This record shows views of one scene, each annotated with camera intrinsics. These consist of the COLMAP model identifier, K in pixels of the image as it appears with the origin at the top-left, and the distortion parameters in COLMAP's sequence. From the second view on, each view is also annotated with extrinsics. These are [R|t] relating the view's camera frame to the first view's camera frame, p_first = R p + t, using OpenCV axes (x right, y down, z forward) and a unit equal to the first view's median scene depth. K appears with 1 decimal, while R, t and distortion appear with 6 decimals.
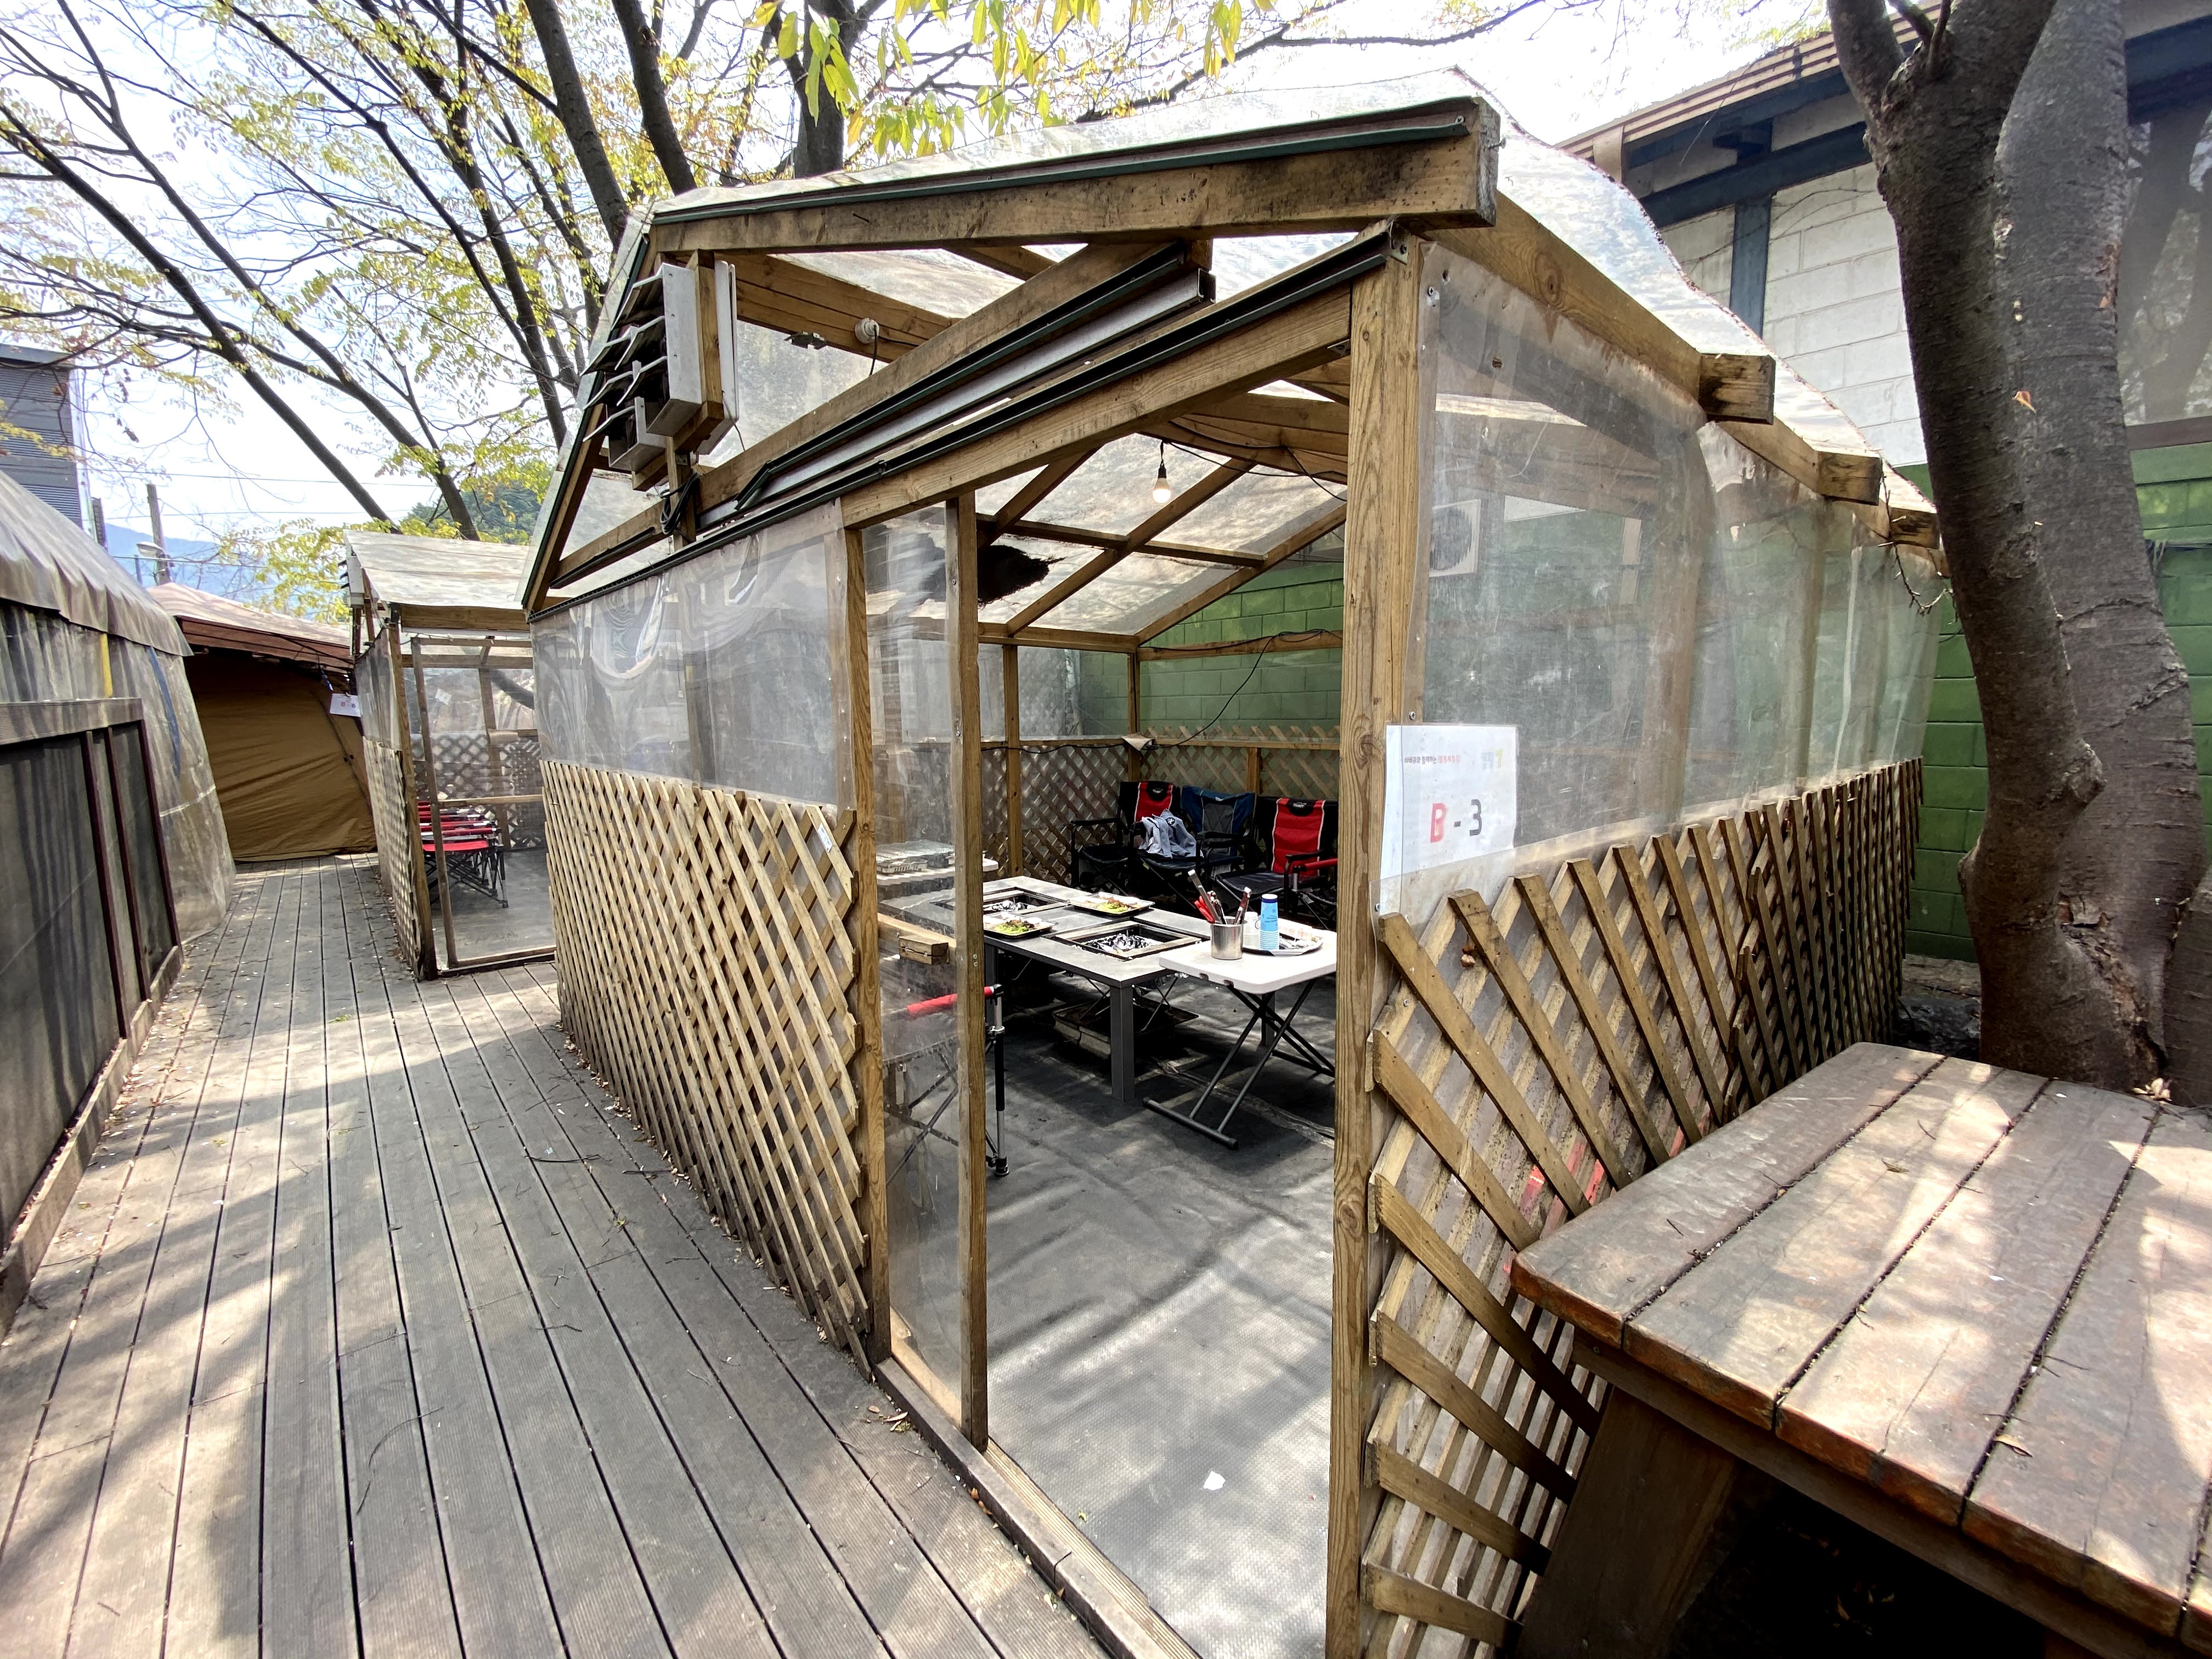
lens RADIAL K [[925.3, 0, 1113.7], [0, 925.3, 829.2], [0, 0, 1]] dist [0.045775, -0.000294]
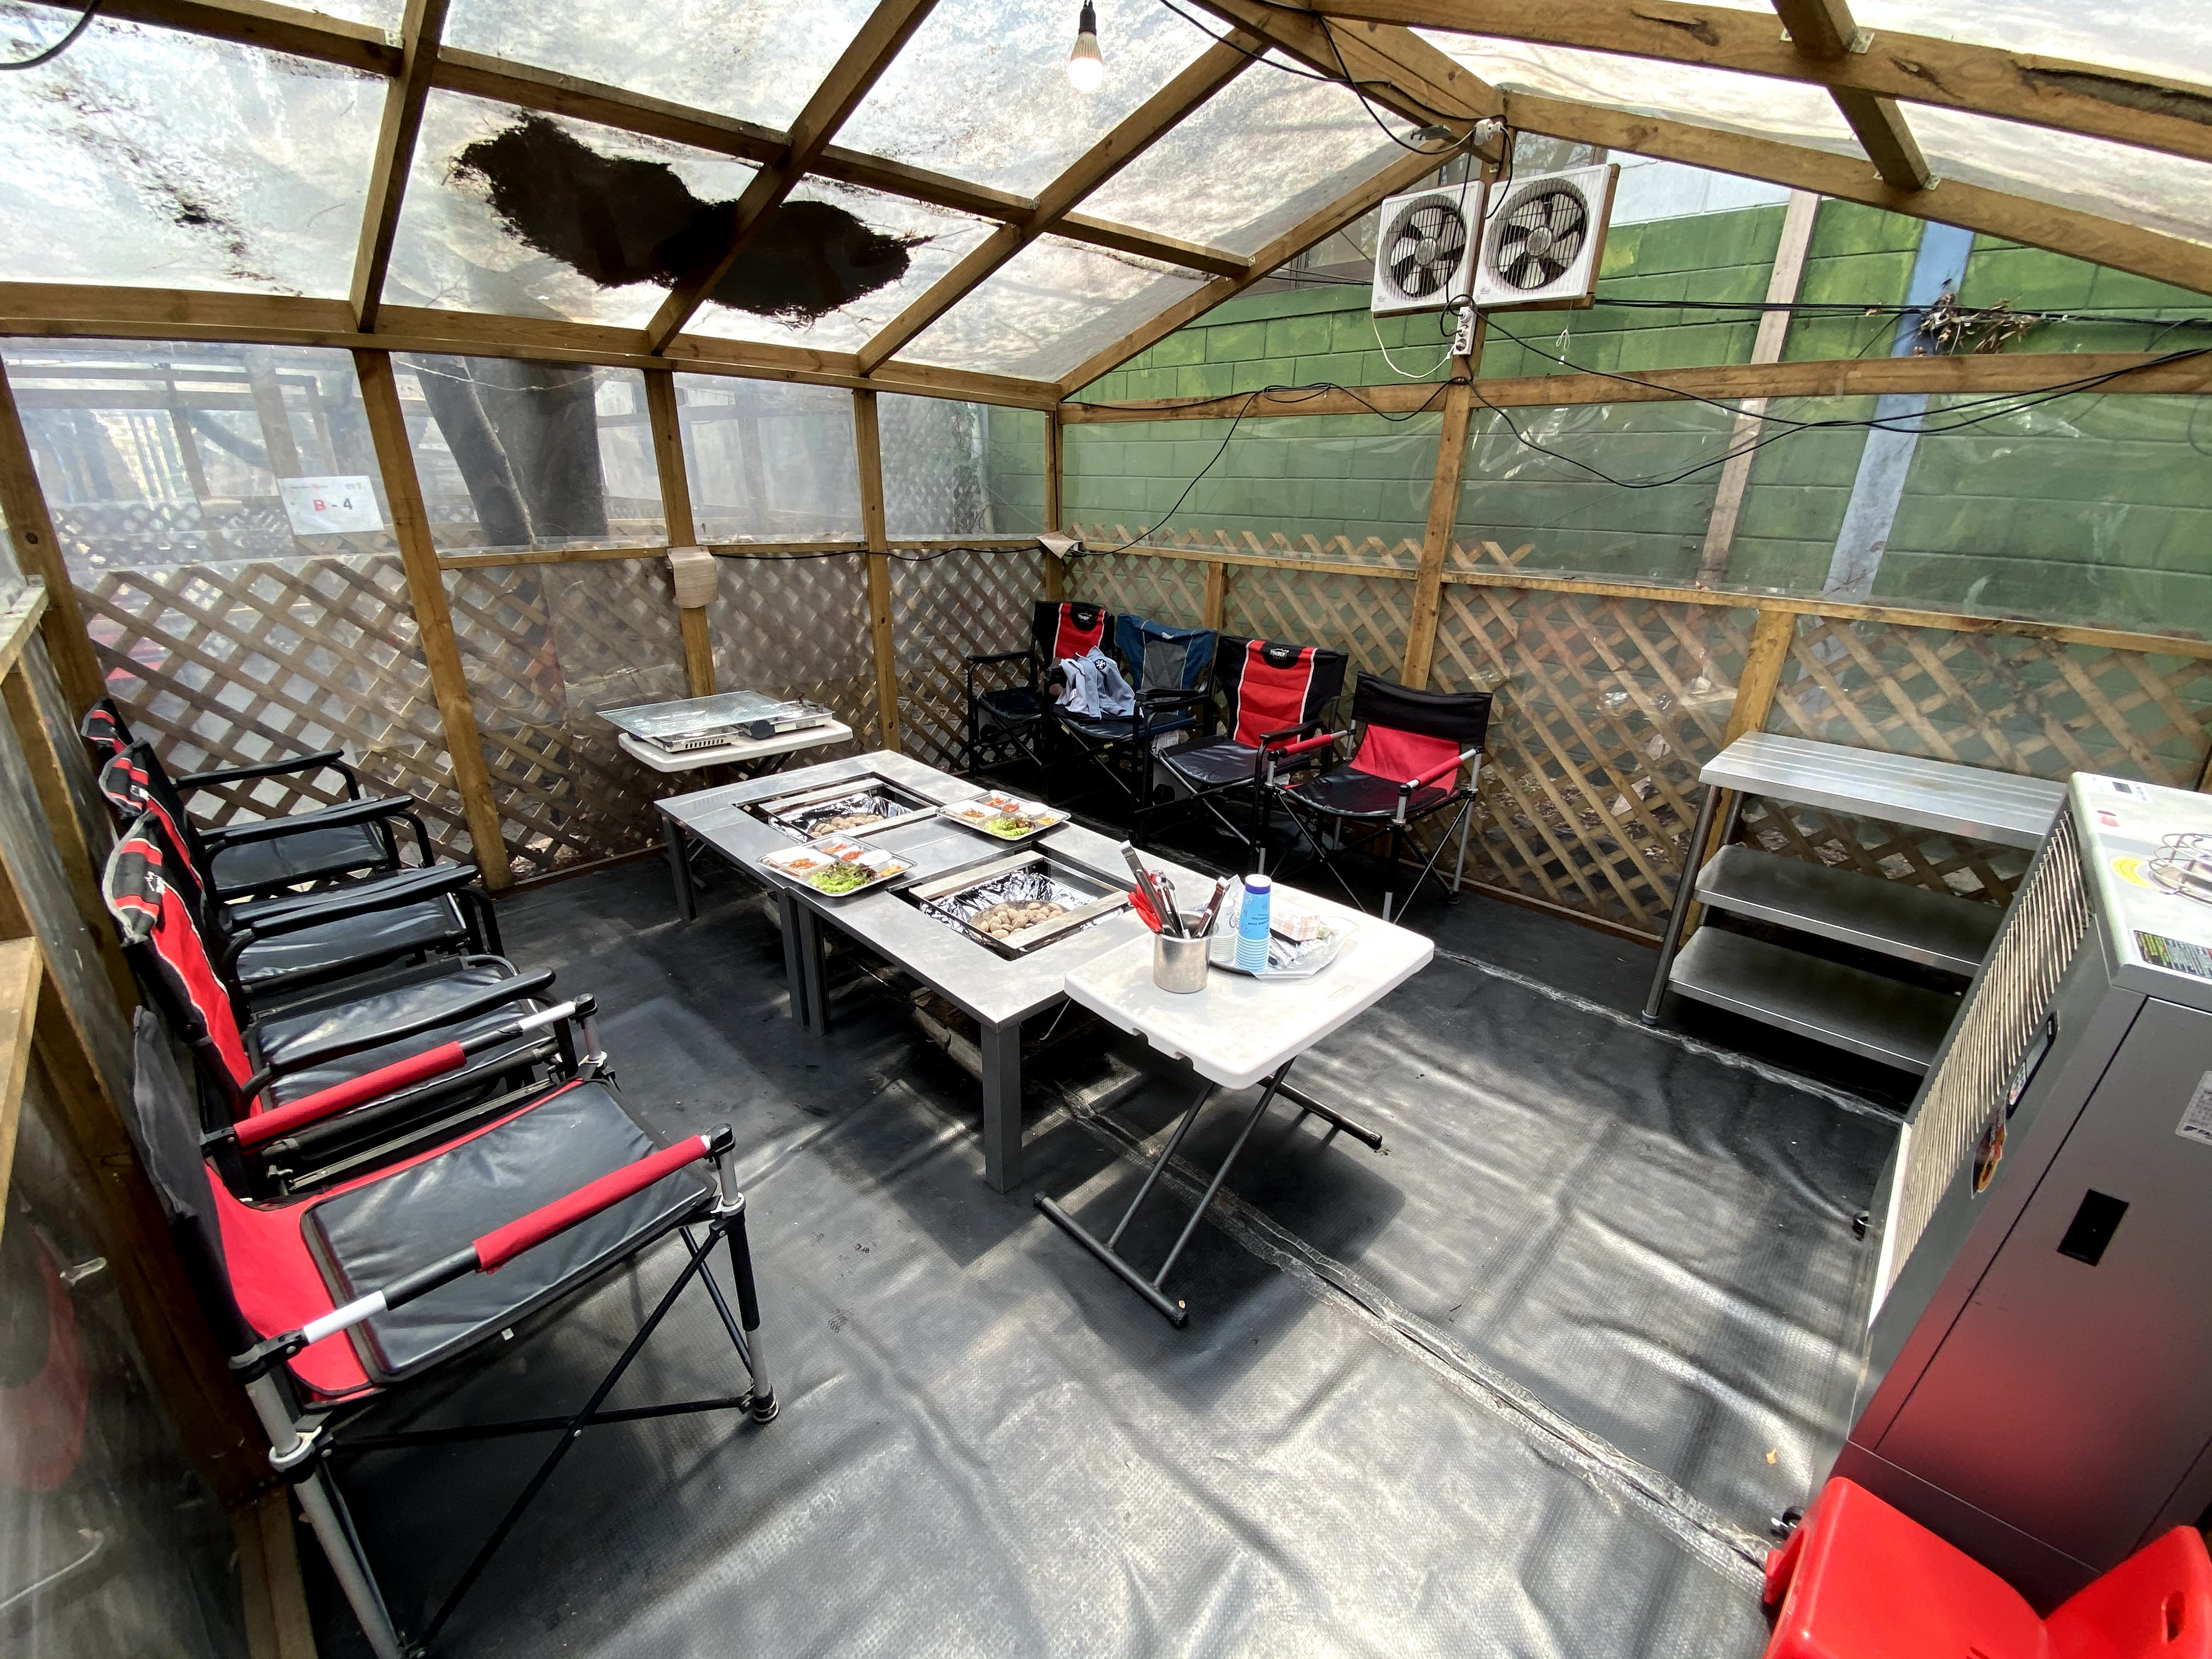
lens RADIAL K [[925.3, 0, 1113.7], [0, 925.3, 829.2], [0, 0, 1]] dist [0.045775, -0.000294]
pose [[0.997569, 0.009673, 0.069015, 0.022876], [-0.025509, 0.972276, 0.232441, -0.053354], [-0.064853, -0.233637, 0.970159, 0.262764]]
